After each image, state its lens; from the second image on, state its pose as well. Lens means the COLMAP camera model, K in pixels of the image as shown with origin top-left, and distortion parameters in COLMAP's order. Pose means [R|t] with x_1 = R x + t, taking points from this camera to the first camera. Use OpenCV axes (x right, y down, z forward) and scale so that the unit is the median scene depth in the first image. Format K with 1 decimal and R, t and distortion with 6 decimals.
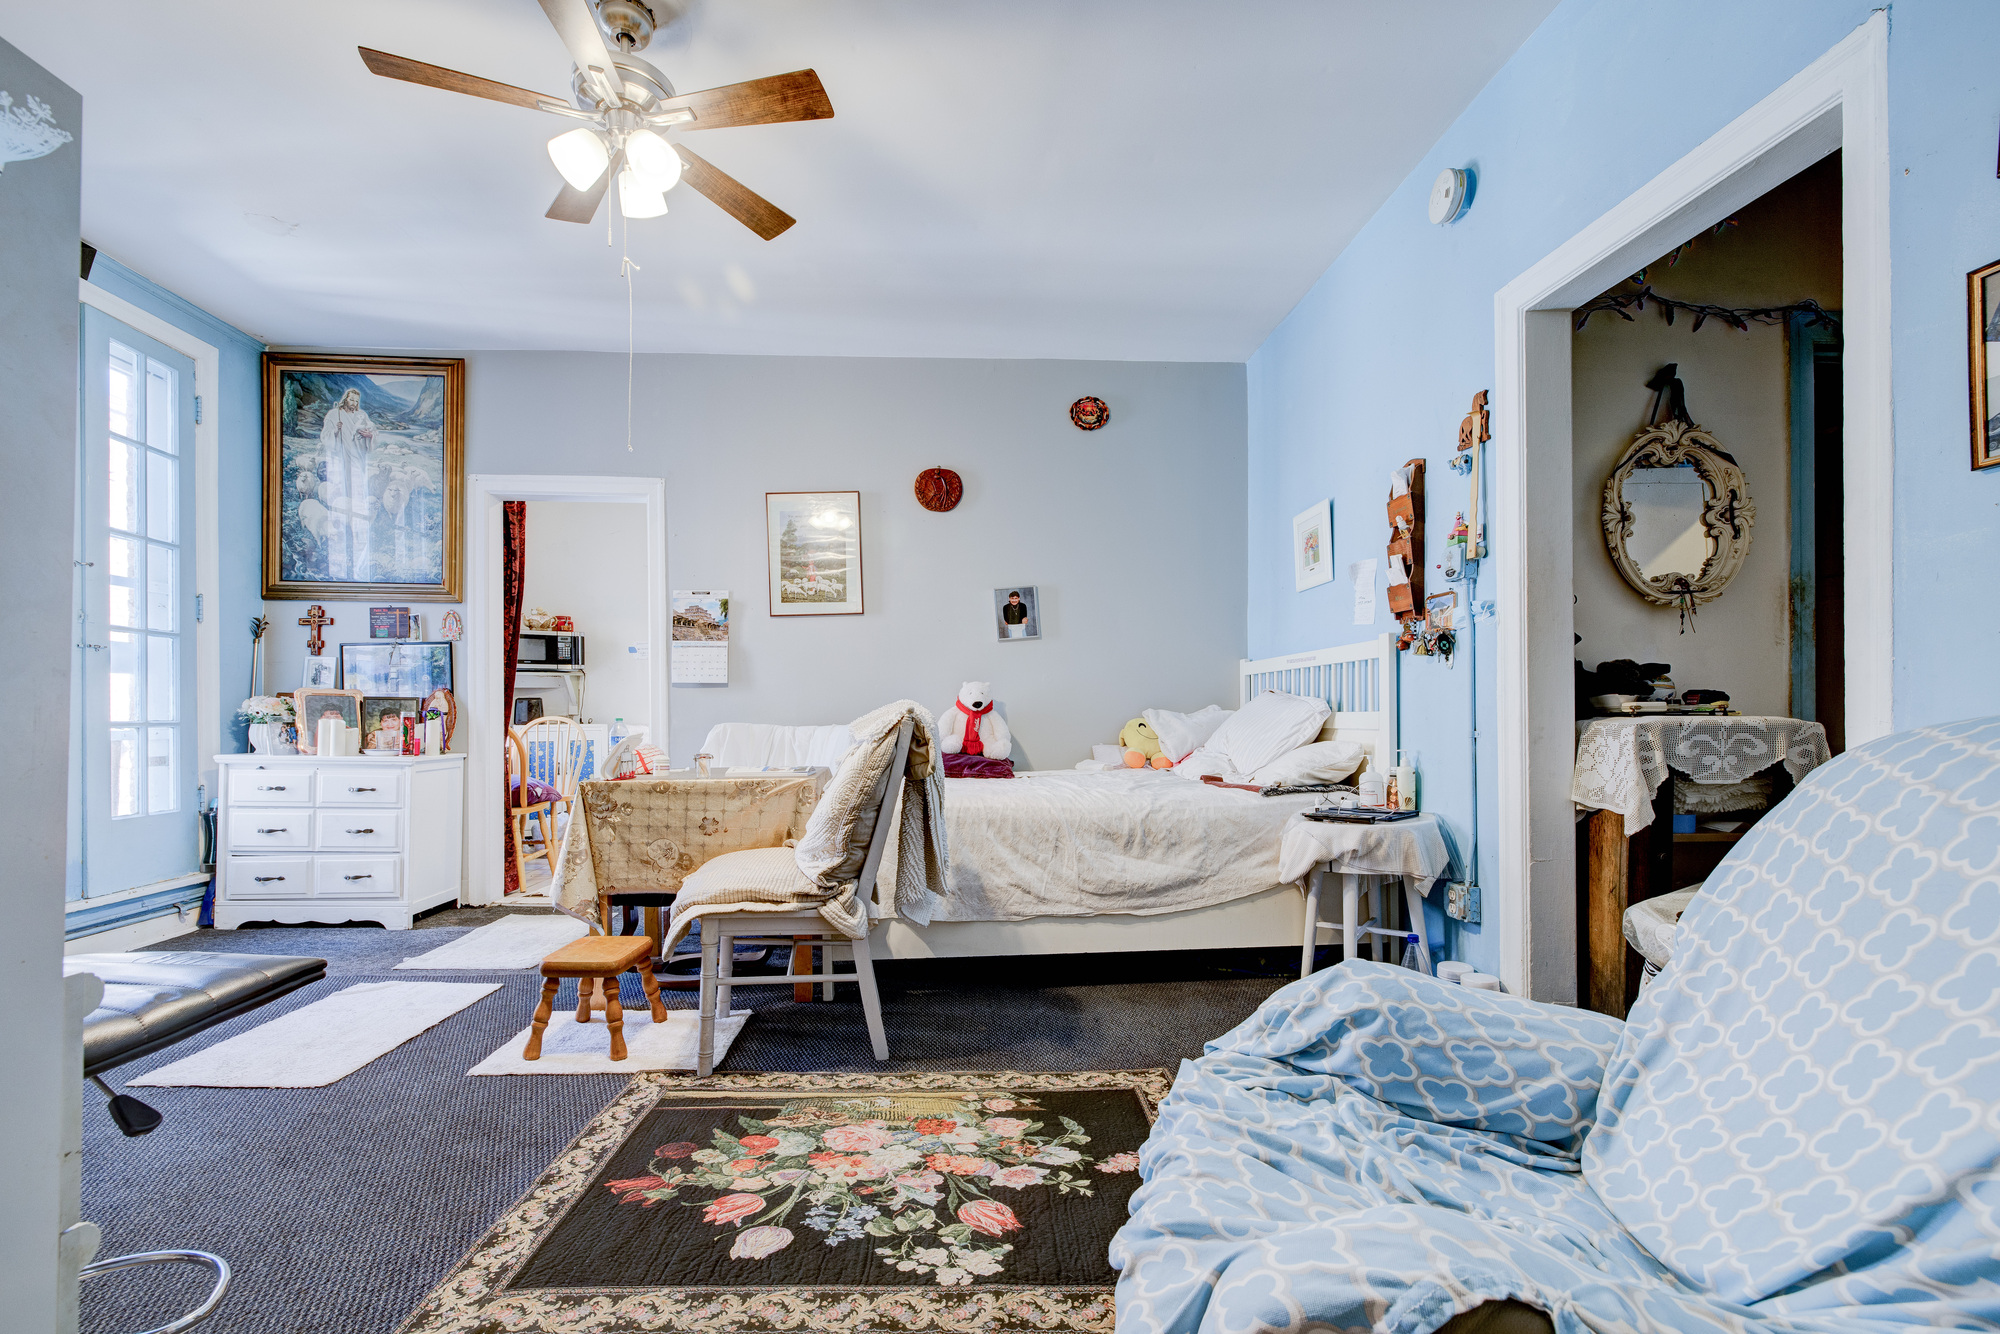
lens RADIAL K [[837.8, 0, 997.5], [0, 837.8, 716.8], [0, 0, 1]] dist [0.000607, 0.000056]
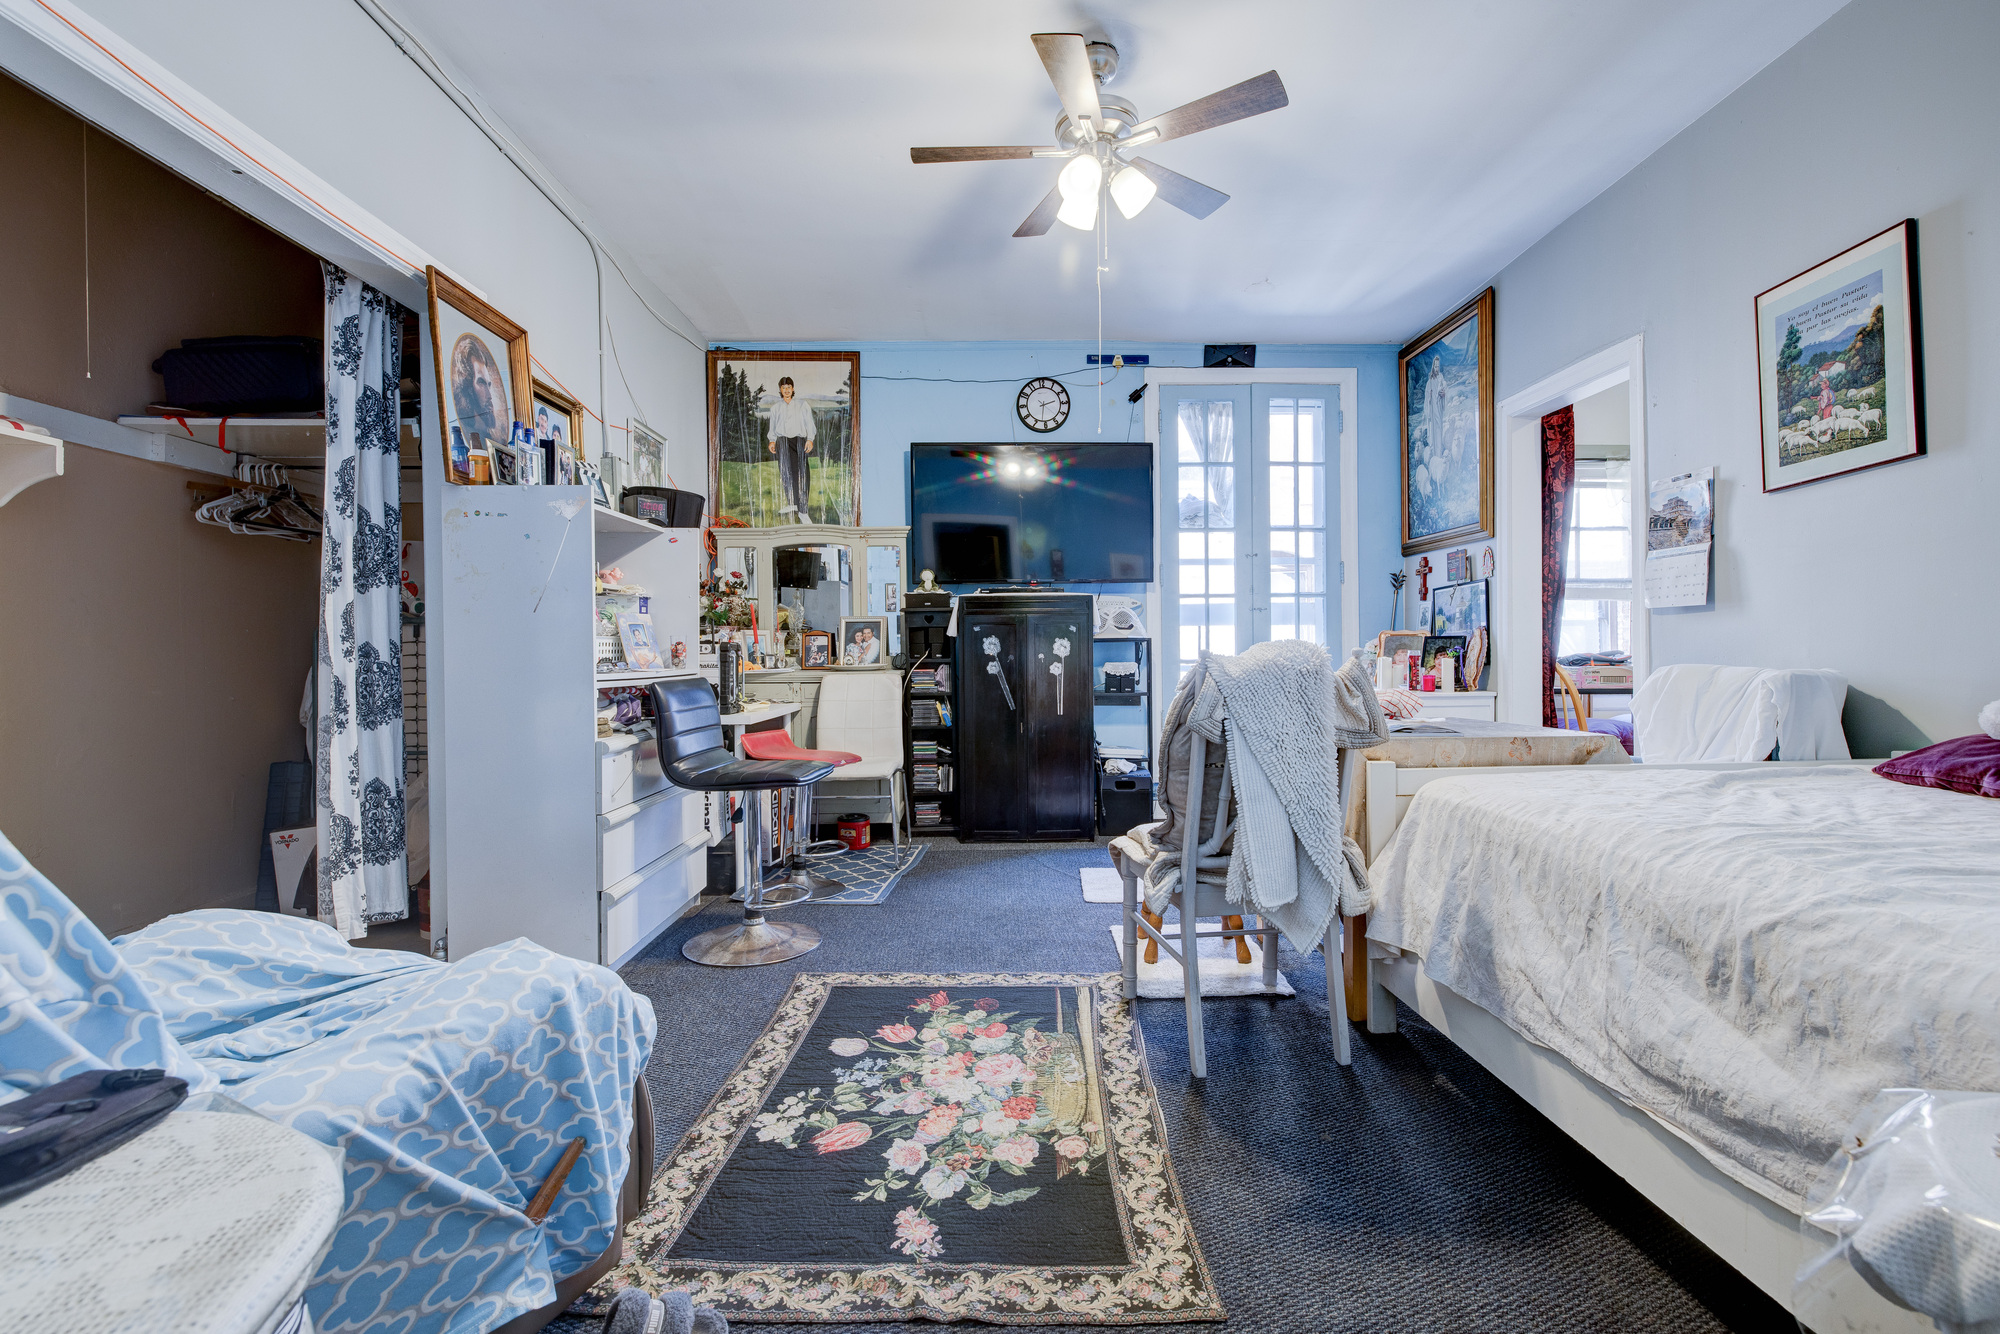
lens RADIAL K [[876.3, 0, 1000.0], [0, 876.3, 667.0], [0, 0, 1]] dist [-0.001945, -0.000187]
pose [[-0.032991, 0.015512, -0.999335, 0.877710], [0.007085, 0.999858, 0.015286, -0.011156], [0.999431, -0.006576, -0.033096, 1.007285]]
